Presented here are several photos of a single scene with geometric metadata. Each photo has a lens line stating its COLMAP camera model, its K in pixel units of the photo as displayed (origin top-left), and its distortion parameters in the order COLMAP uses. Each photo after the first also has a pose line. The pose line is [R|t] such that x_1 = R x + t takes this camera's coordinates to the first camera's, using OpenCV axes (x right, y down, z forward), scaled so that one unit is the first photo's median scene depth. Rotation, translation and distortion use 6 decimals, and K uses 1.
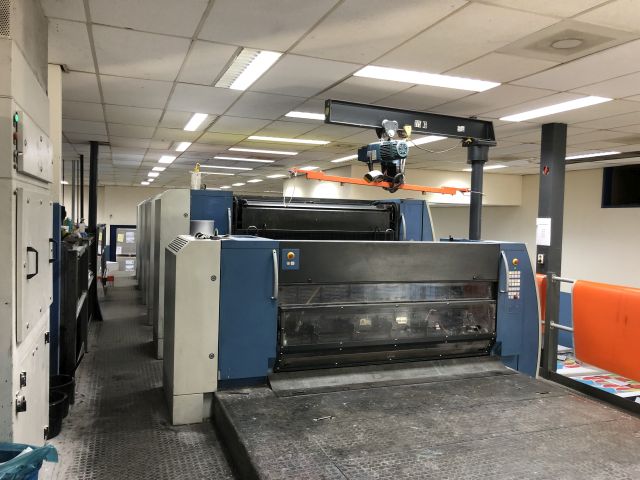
lens RADIAL K [[524.3, 0, 320.4], [0, 524.3, 232.6], [0, 0, 1]] dist [0.025689, -0.031681]
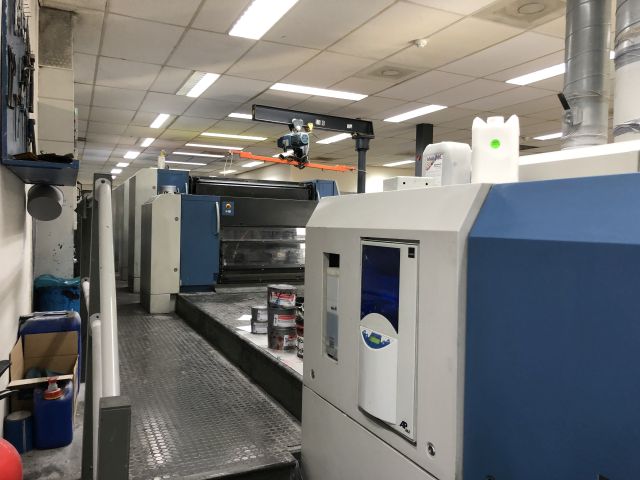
lens RADIAL K [[524.3, 0, 320.4], [0, 524.3, 232.6], [0, 0, 1]] dist [0.025689, -0.031681]
pose [[0.996838, -0.007652, 0.079088, 0.078113], [0.008666, 0.999885, -0.012479, 0.123300], [-0.078984, 0.013125, 0.996789, -0.469521]]
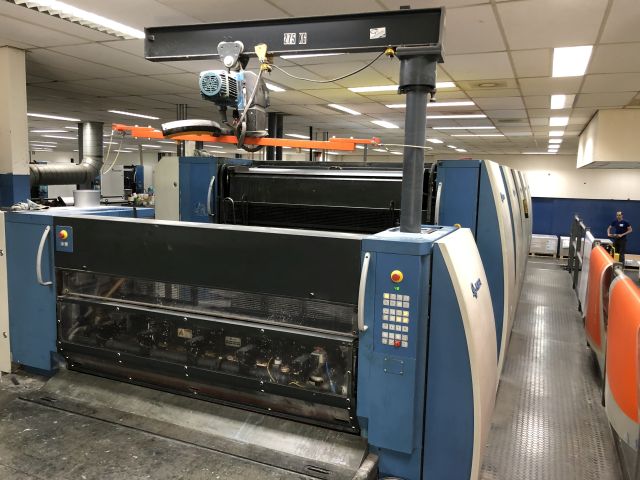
lens RADIAL K [[523.4, 0, 320.5], [0, 523.4, 230.1], [0, 0, 1]] dist [0.010288, -0.005443]
pose [[0.718097, 0.062697, -0.693113, 0.693433], [-0.023380, 0.997545, 0.066013, -0.022844], [0.695550, -0.031199, 0.717800, 0.598541]]
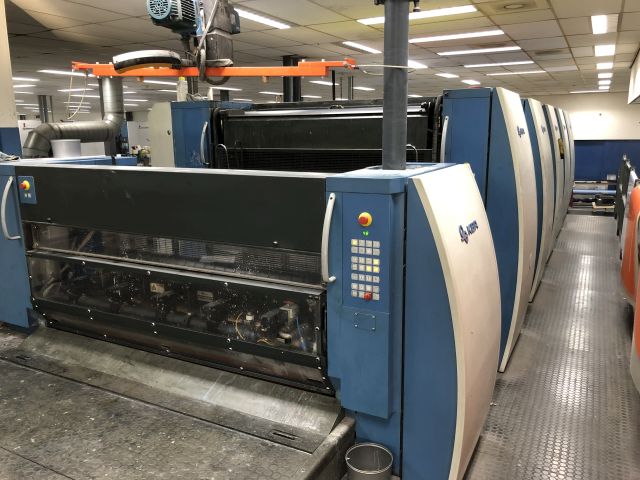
lens RADIAL K [[524.3, 0, 320.4], [0, 524.3, 232.6], [0, 0, 1]] dist [0.025689, -0.031681]
pose [[0.661339, 0.110601, -0.741888, 0.698029], [0.011269, 0.987493, 0.157261, -0.003277], [0.750003, -0.112363, 0.651821, 0.704774]]
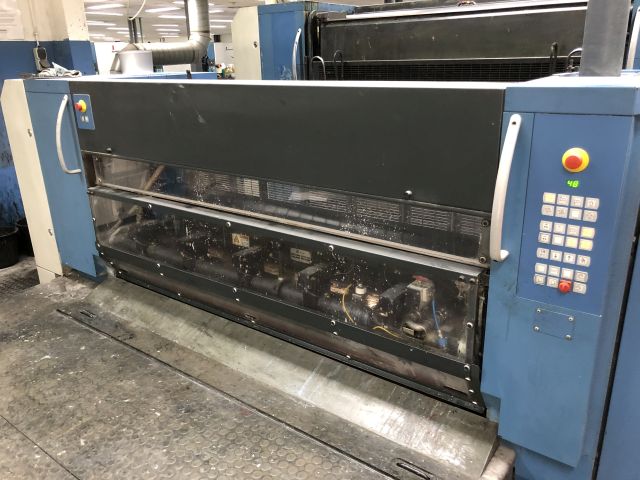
lens RADIAL K [[524.3, 0, 320.4], [0, 524.3, 232.6], [0, 0, 1]] dist [0.025689, -0.031681]
pose [[0.532137, 0.232063, -0.814234, 0.541999], [0.019041, 0.958180, 0.285533, 0.013602], [0.846444, -0.167446, 0.505464, 0.780386]]
